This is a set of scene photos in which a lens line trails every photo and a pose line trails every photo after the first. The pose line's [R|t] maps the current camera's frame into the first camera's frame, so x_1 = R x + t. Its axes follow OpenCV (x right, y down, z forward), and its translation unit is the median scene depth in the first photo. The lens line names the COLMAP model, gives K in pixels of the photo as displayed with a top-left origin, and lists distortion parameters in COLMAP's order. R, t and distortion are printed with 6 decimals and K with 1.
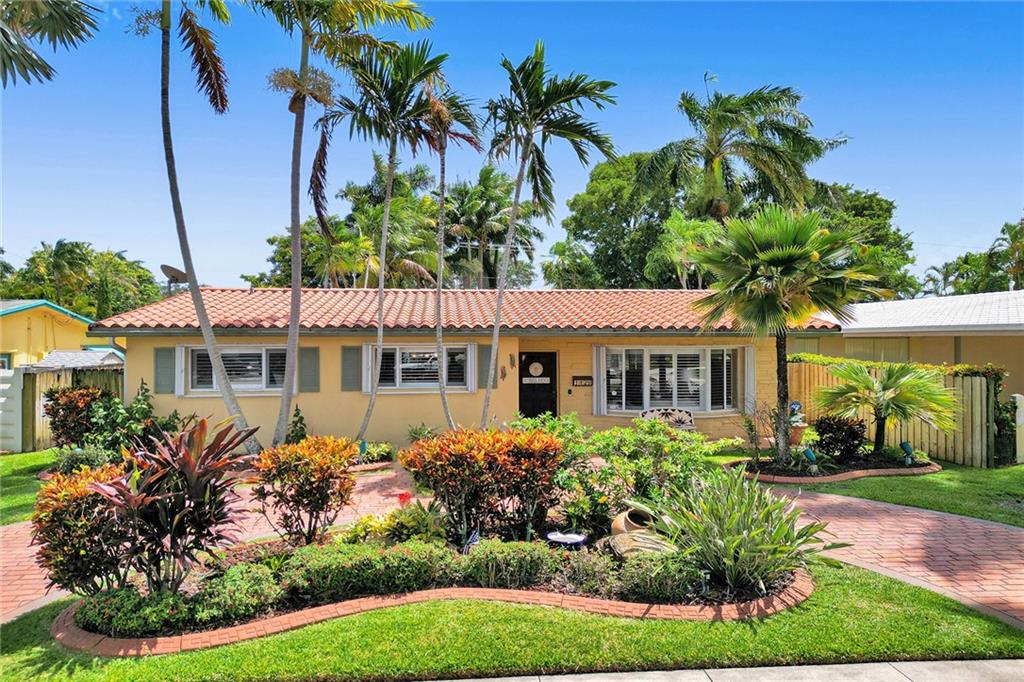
lens RADIAL K [[723.8, 0, 512.0], [0, 723.8, 341.0], [0, 0, 1]] dist [0.022247, -0.000185]
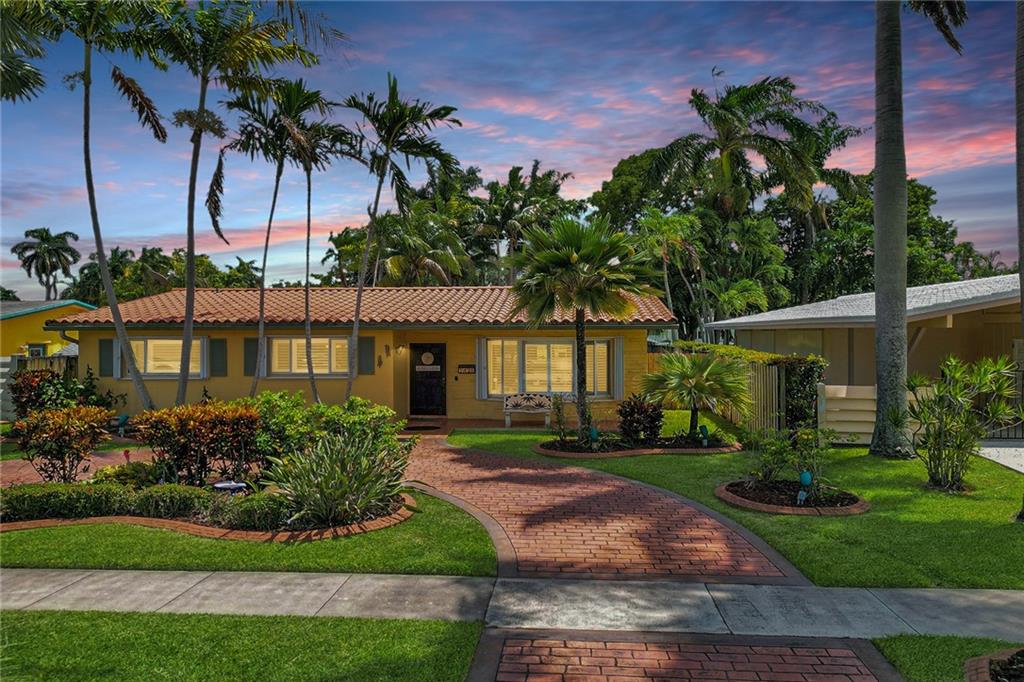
lens RADIAL K [[715.7, 0, 512.0], [0, 715.7, 341.0], [0, 0, 1]] dist [0.026427, -0.040542]
pose [[0.987658, -0.000112, -0.156626, 0.378470], [0.001711, 0.999948, 0.010074, 0.001011], [0.156617, -0.010217, 0.987607, -0.091934]]
